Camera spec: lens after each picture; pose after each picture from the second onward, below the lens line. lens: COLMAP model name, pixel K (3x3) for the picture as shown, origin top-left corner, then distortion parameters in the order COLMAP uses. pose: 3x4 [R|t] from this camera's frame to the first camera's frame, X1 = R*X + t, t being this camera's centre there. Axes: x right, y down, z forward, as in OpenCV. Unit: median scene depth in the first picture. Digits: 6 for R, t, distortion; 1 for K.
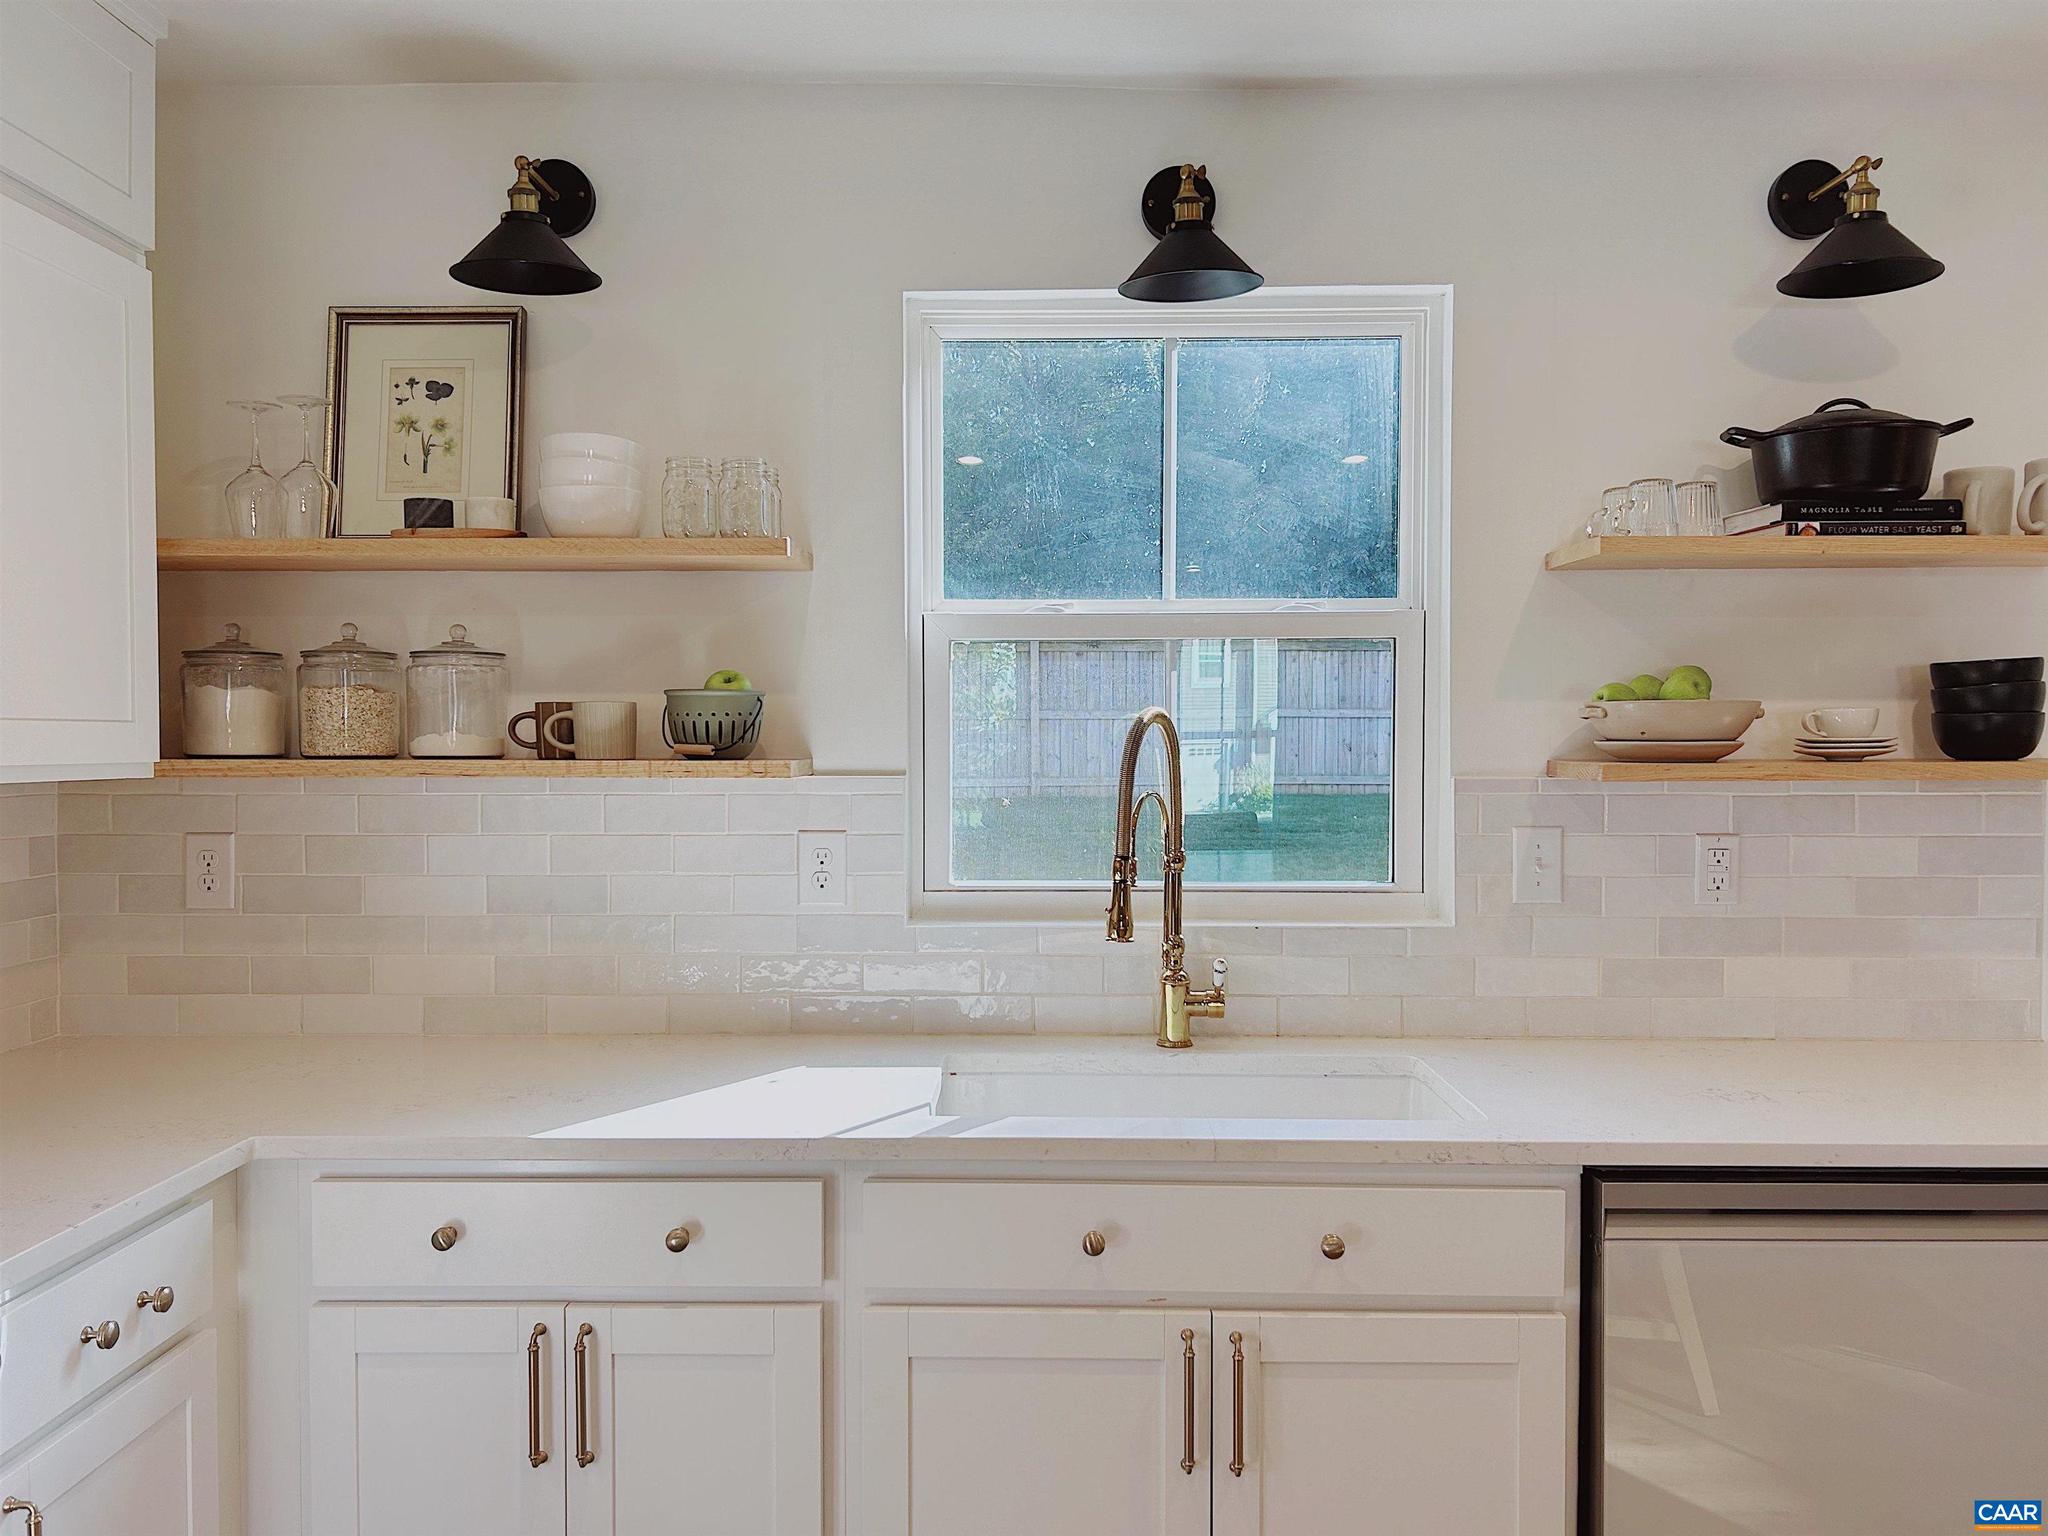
lens RADIAL K [[1568.4, 0, 1024.0], [0, 1568.4, 768.0], [0, 0, 1]] dist [0.022748, 0.001297]
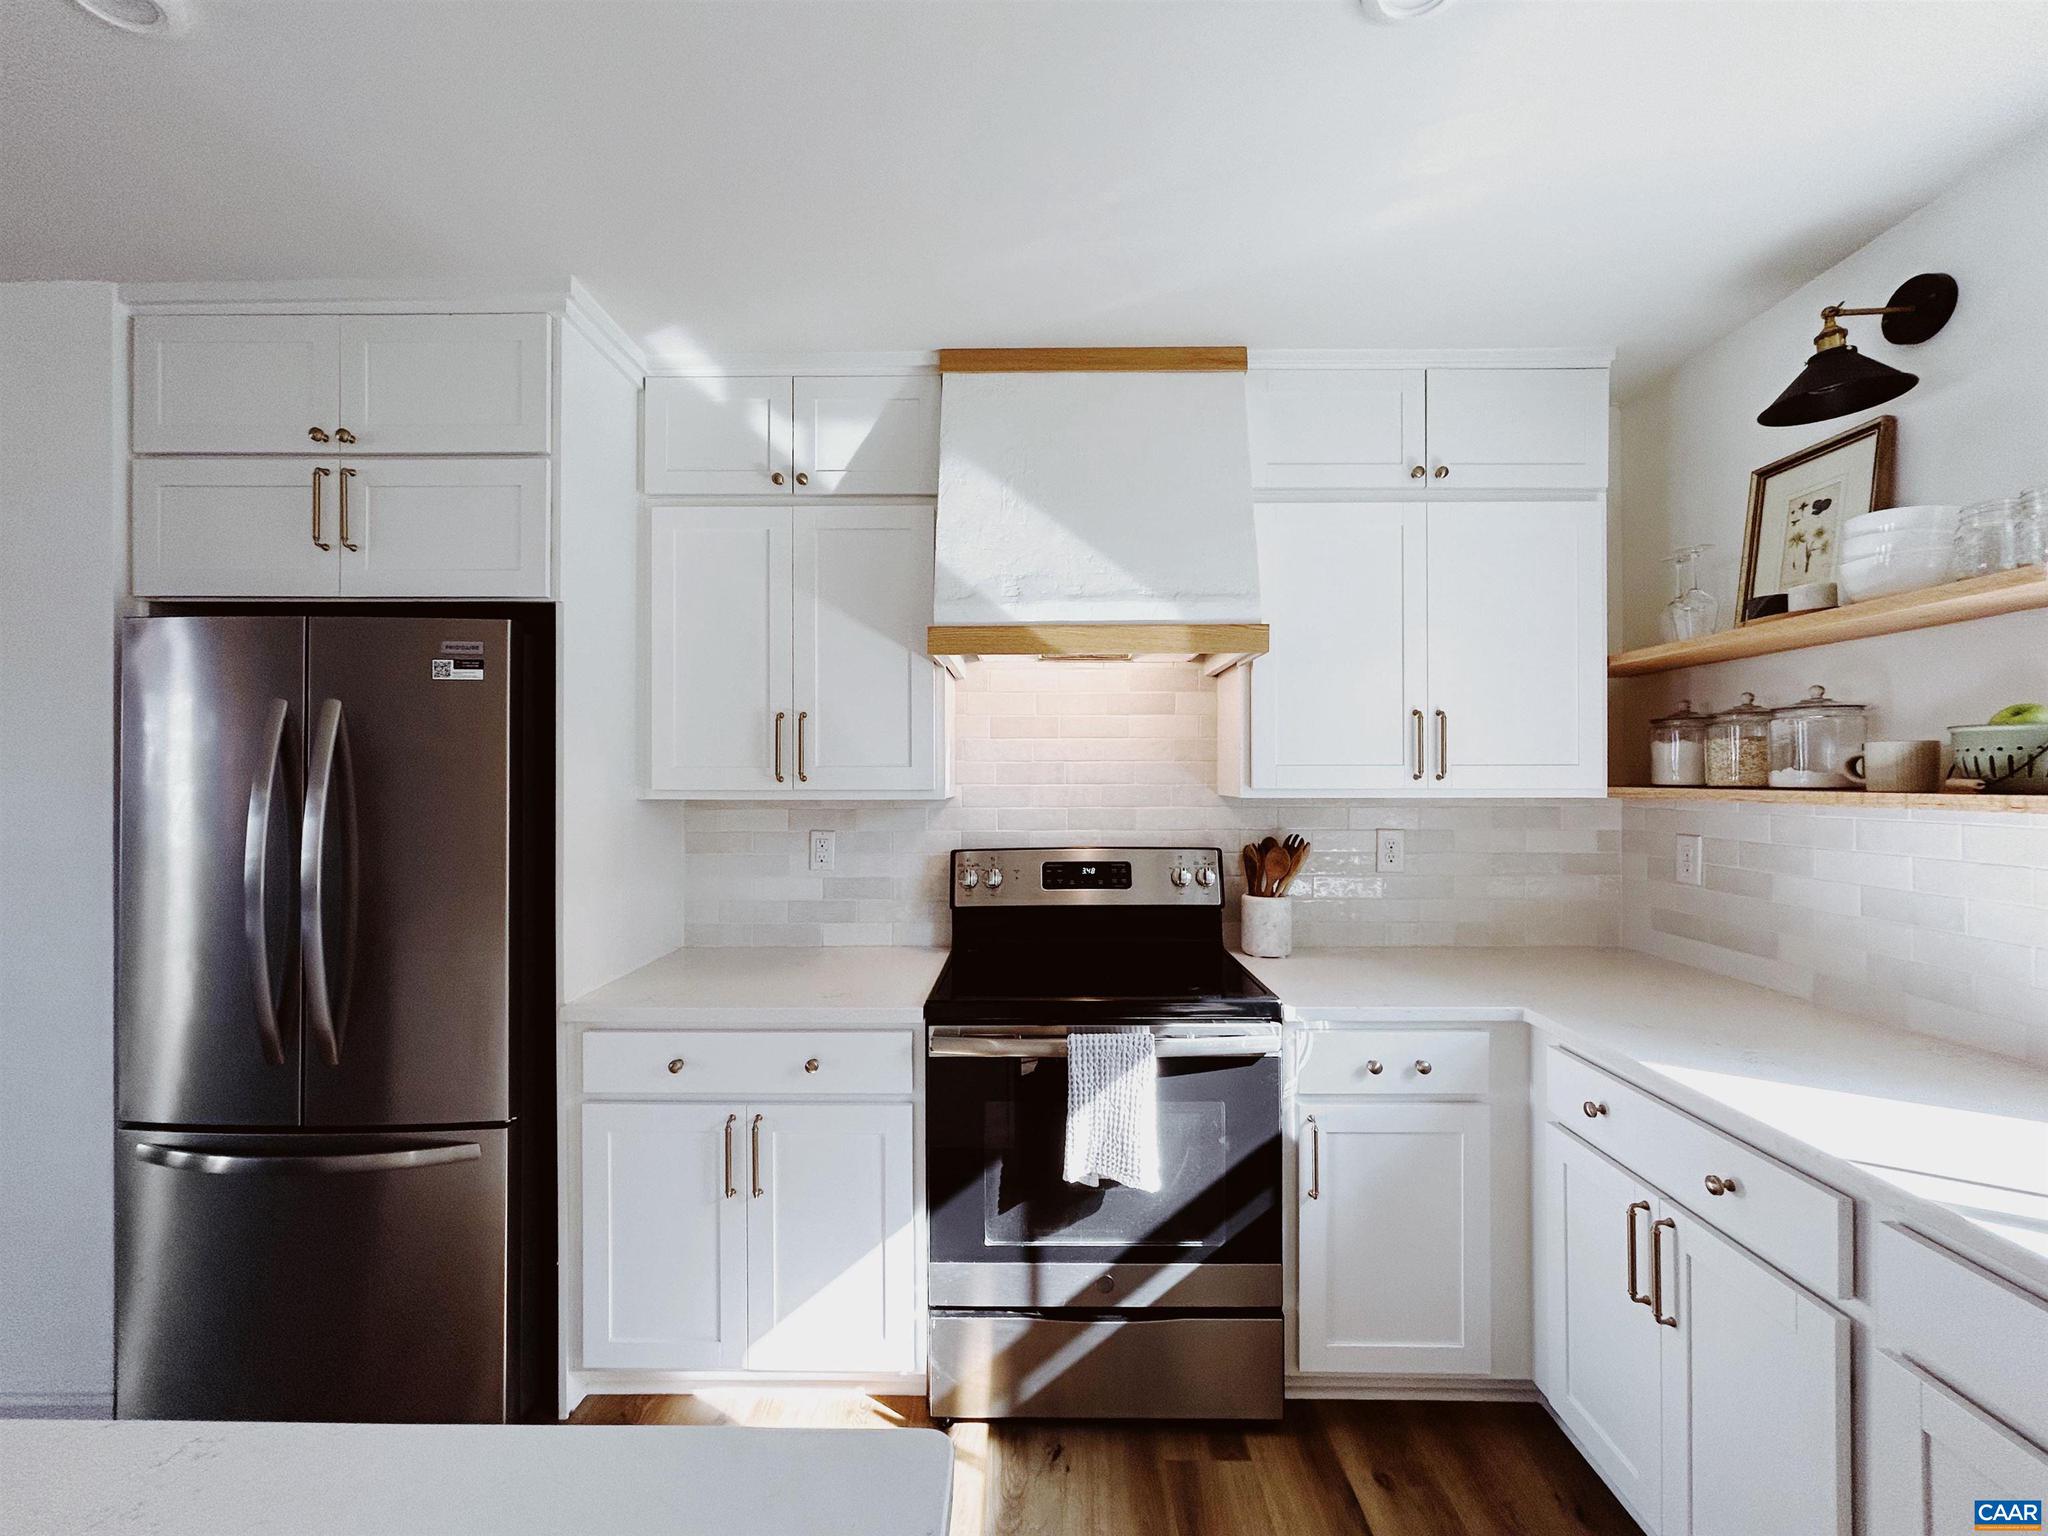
lens RADIAL K [[860.1, 0, 1023.2], [0, 860.1, 772.6], [0, 0, 1]] dist [0.000046, -0.000091]
pose [[-0.003931, -0.004273, -0.999983, 0.351420], [-0.015326, 0.999874, -0.004213, -0.006988], [0.999875, 0.015309, -0.003996, 0.360001]]
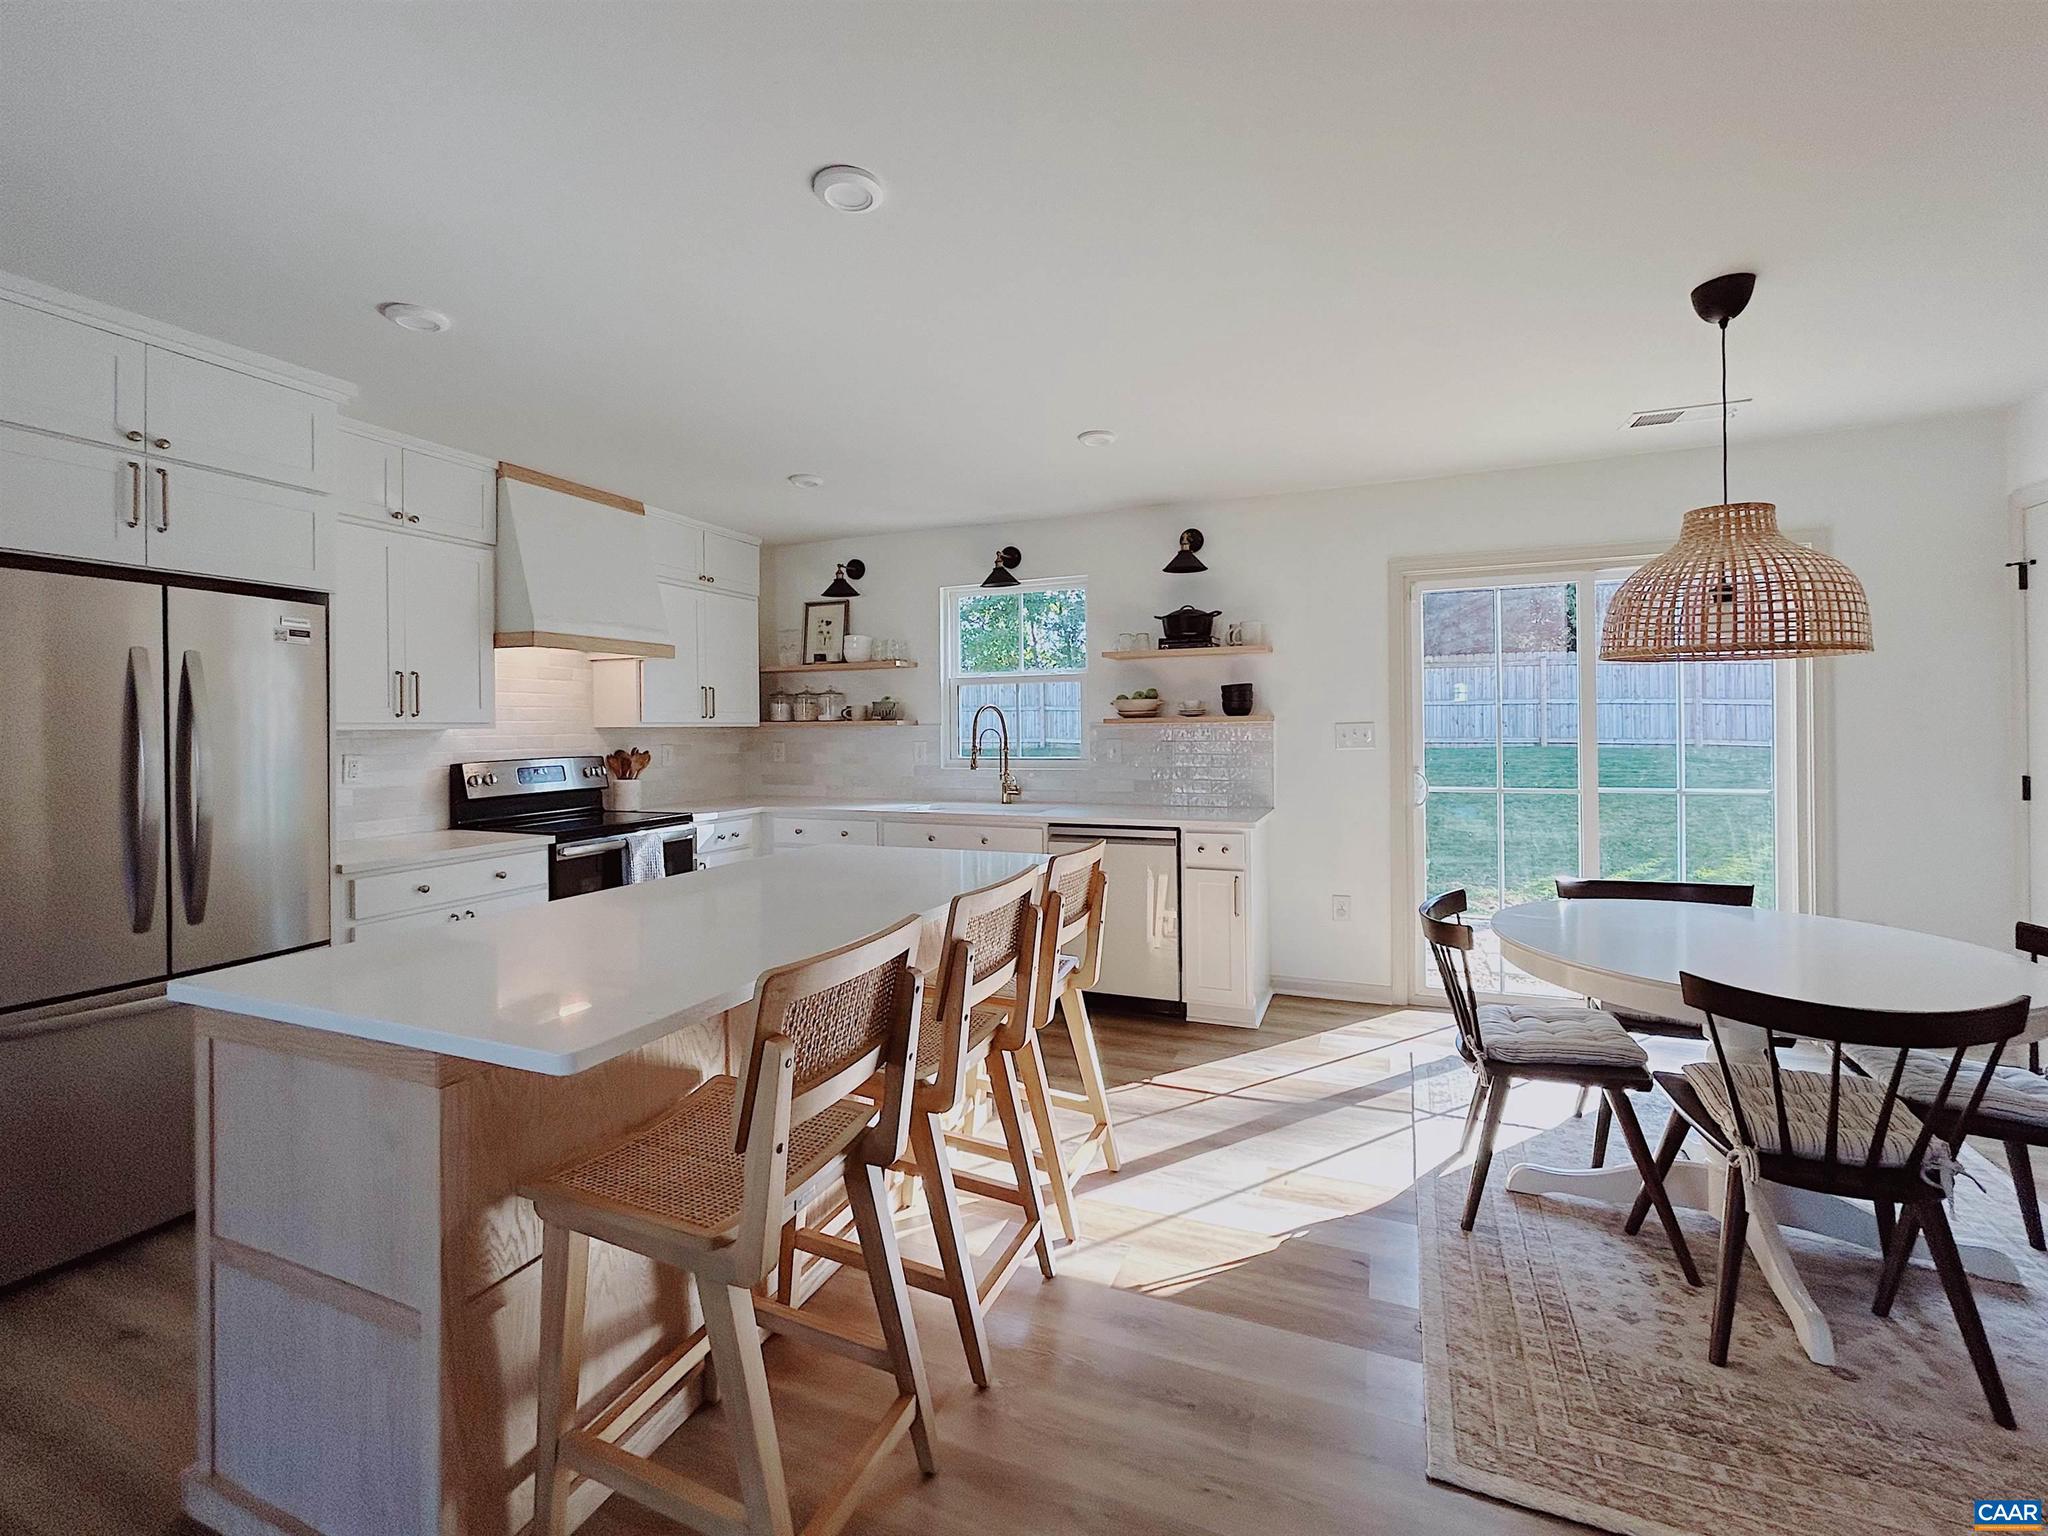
lens RADIAL K [[870.0, 0, 1023.5], [0, 870.0, 728.7], [0, 0, 1]] dist [0.000551, -0.000278]
pose [[0.926993, -0.007963, -0.374993, 0.855369], [0.003462, 0.999914, -0.012674, 0.039850], [0.375062, 0.010451, 0.926941, -0.757009]]
